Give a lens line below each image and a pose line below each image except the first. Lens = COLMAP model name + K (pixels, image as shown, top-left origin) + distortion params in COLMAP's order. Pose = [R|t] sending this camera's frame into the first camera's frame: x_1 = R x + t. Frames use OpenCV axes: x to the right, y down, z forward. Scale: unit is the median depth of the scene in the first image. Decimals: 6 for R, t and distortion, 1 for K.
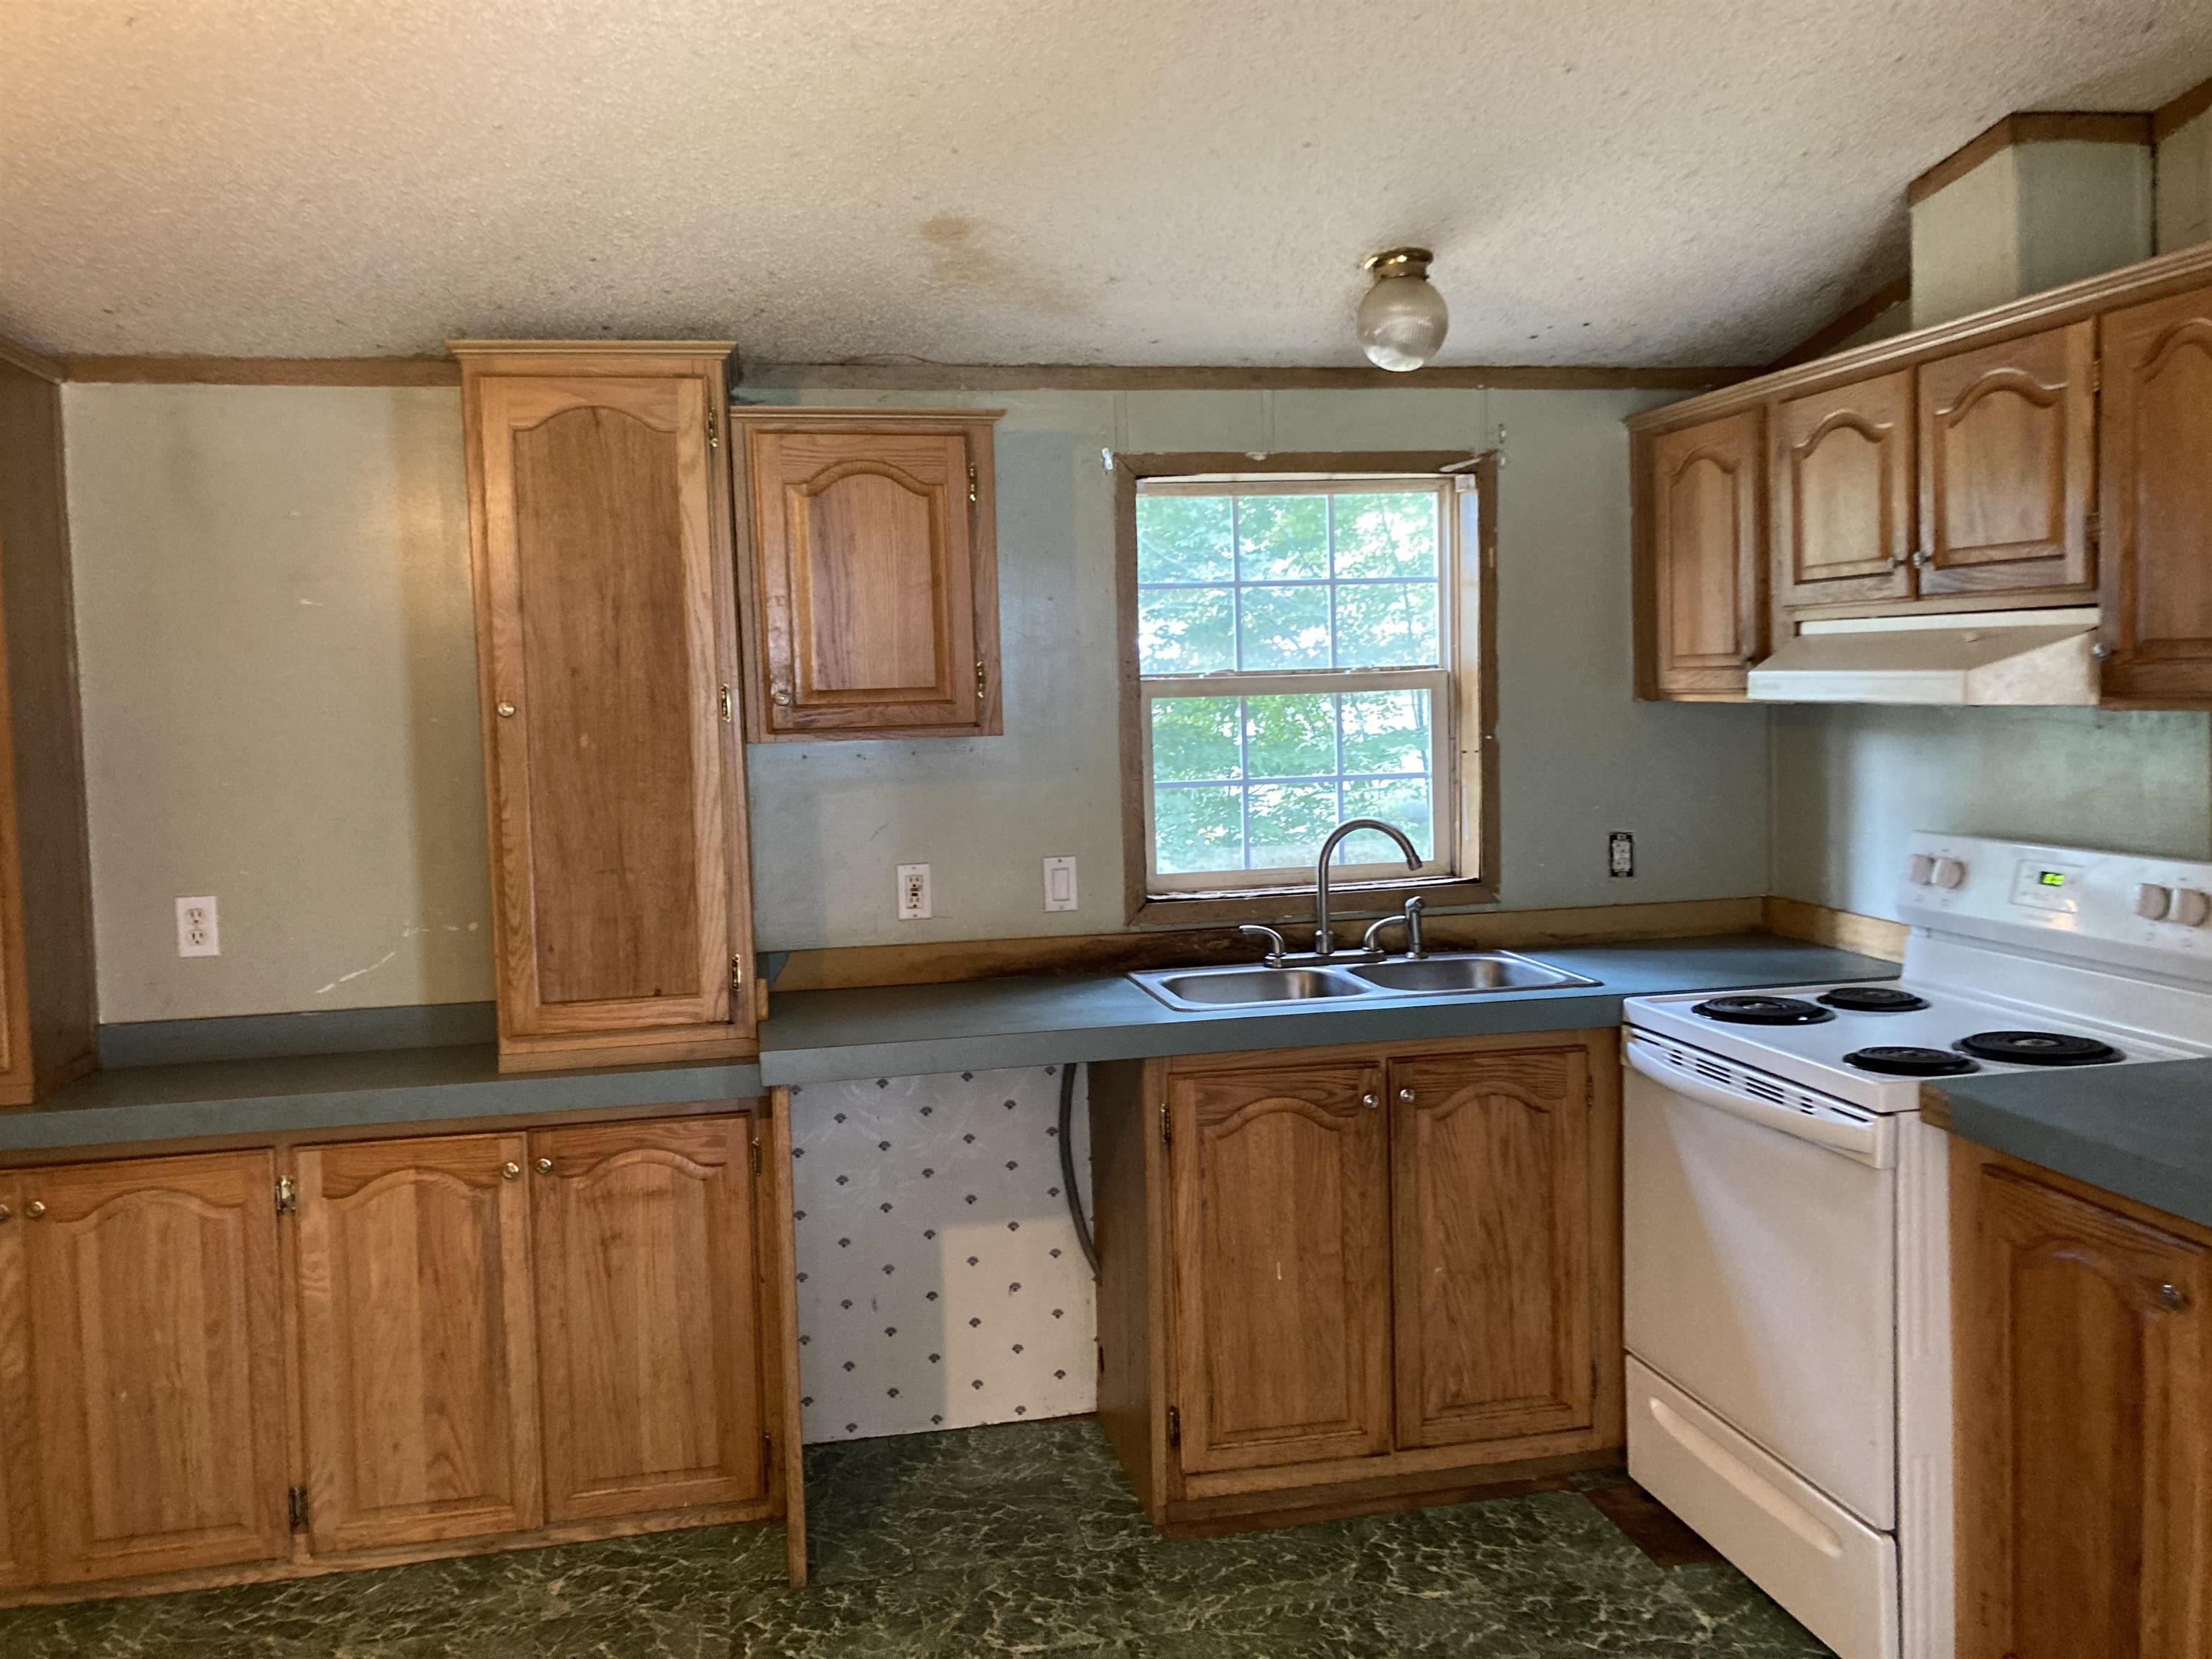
lens RADIAL K [[1797.3, 0, 1106.0], [0, 1797.3, 829.5], [0, 0, 1]] dist [-0.001388, 0.000745]
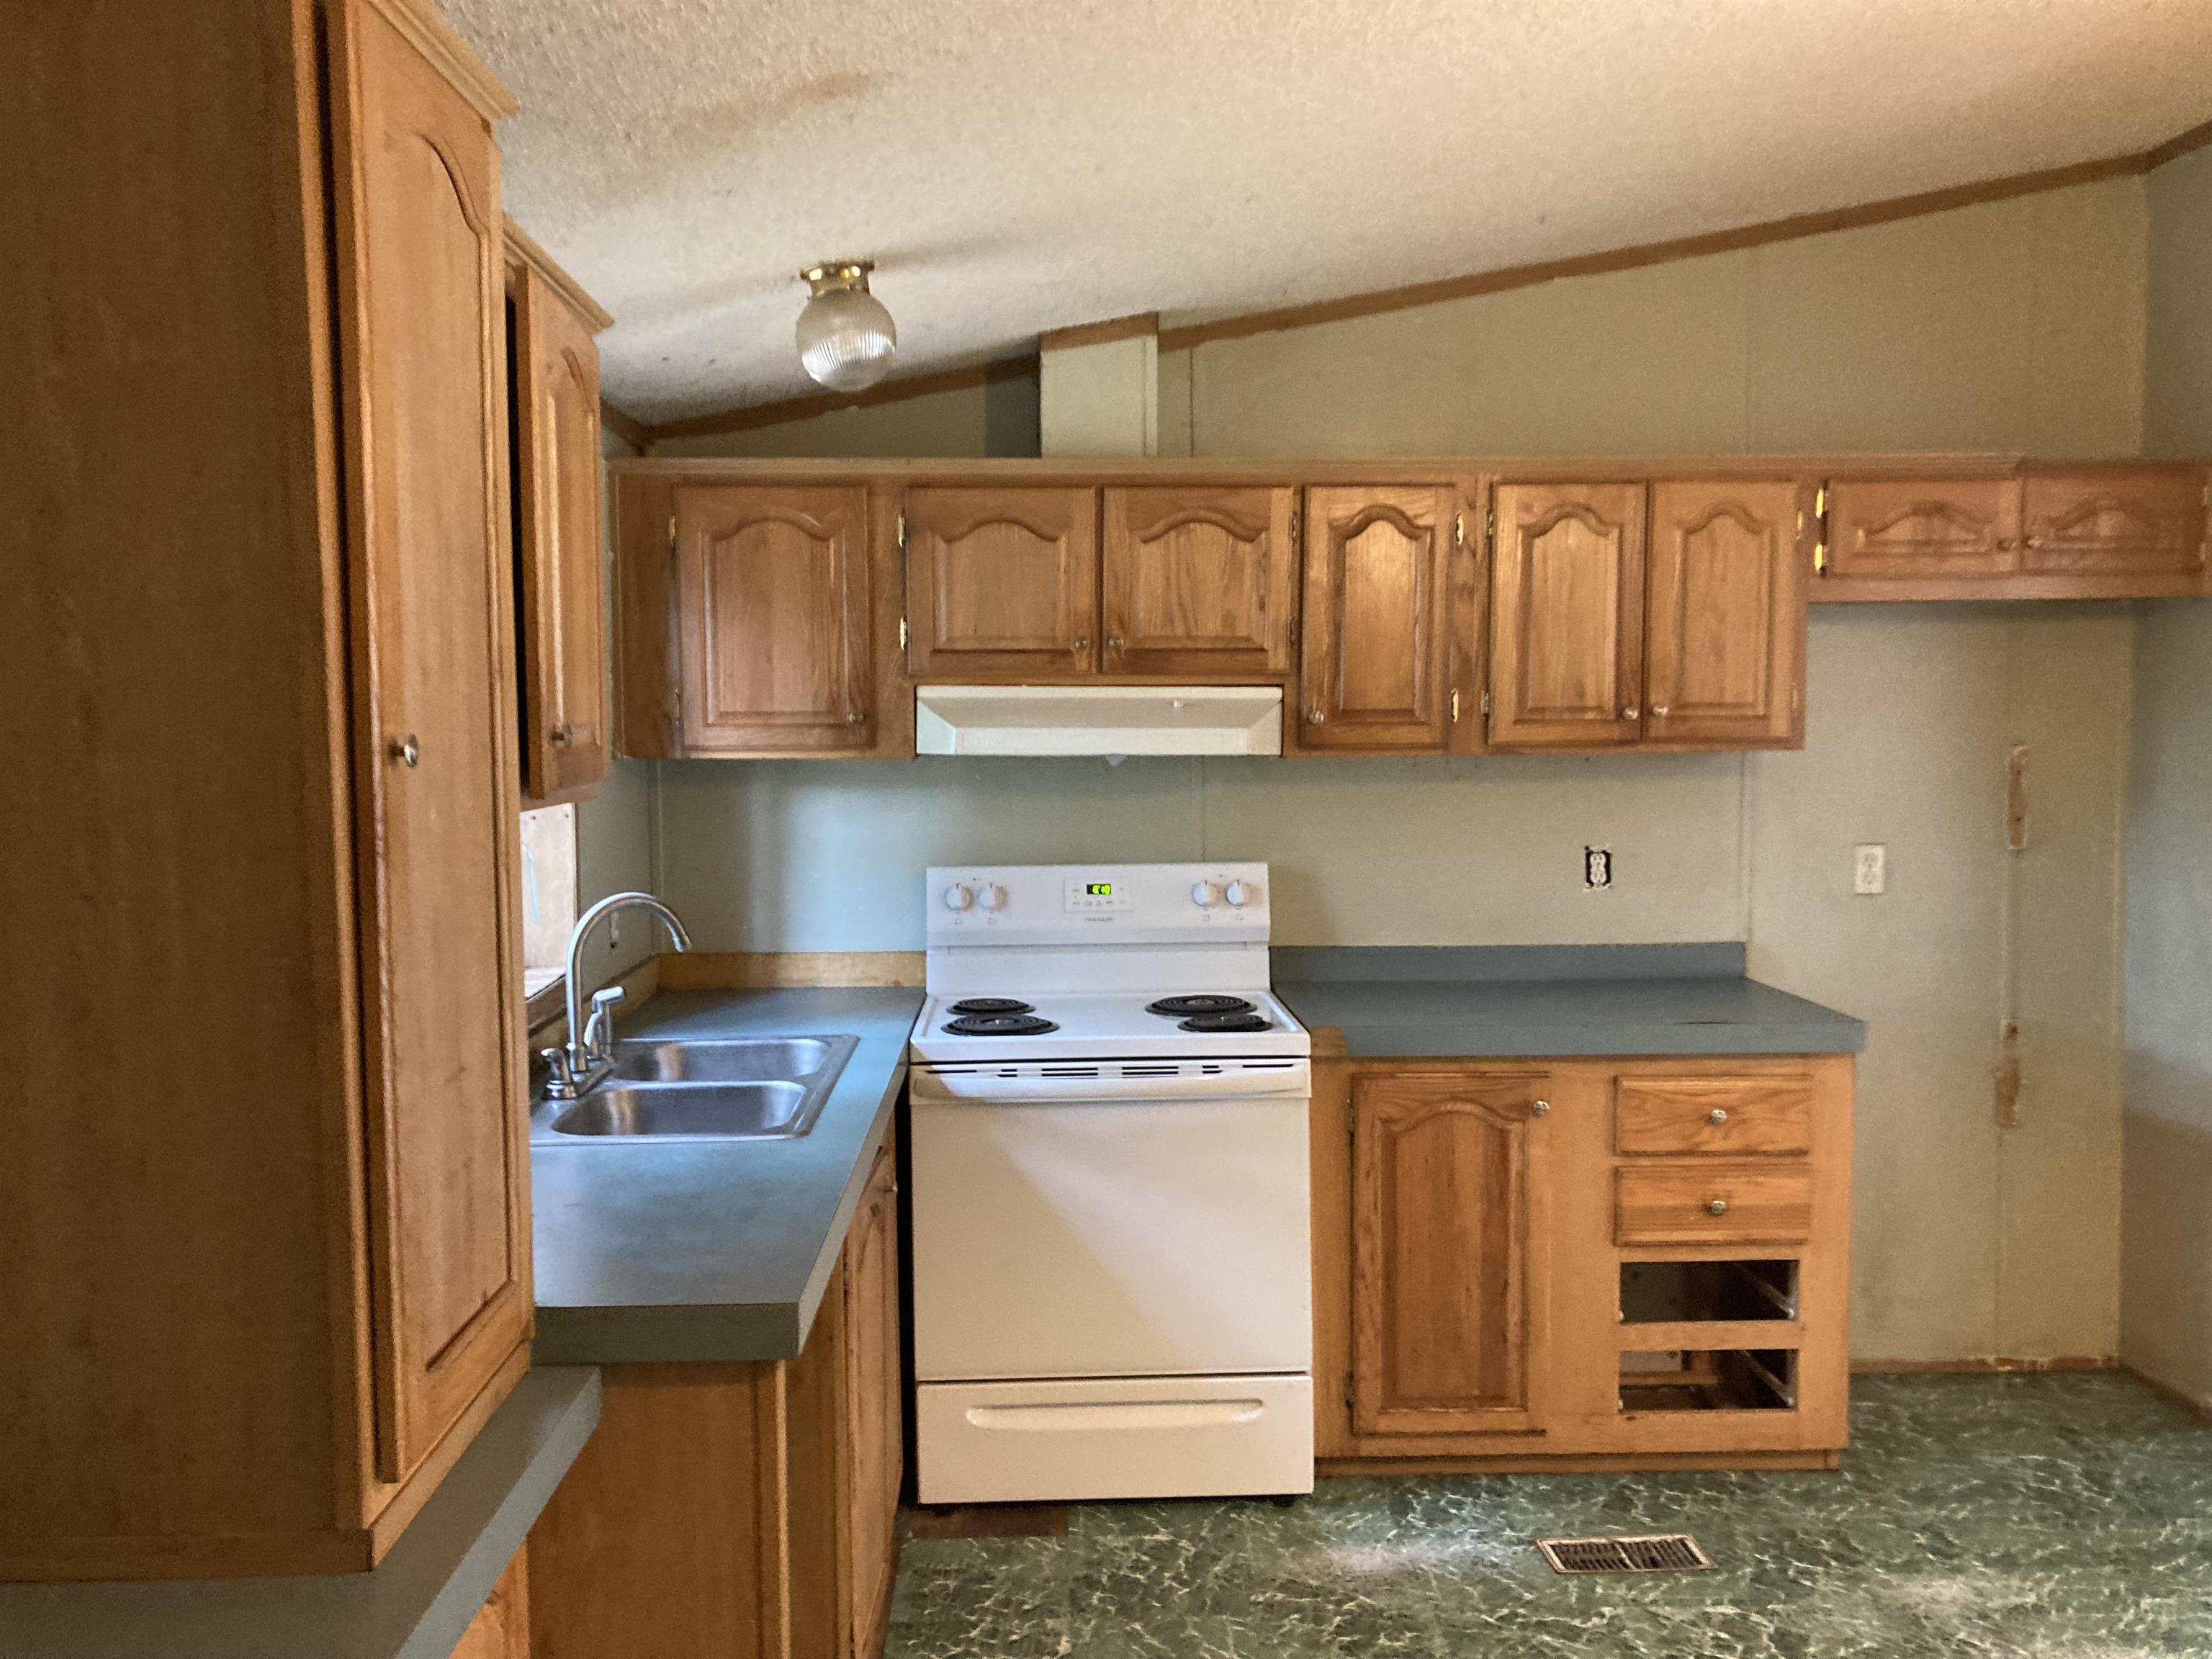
lens RADIAL K [[1790.7, 0, 1106.0], [0, 1790.7, 829.5], [0, 0, 1]] dist [-0.076287, -0.000129]
pose [[0.162456, -0.040595, 0.985880, -0.780233], [0.082851, 0.996186, 0.027366, -0.053188], [-0.983231, 0.077236, 0.165200, 0.799633]]
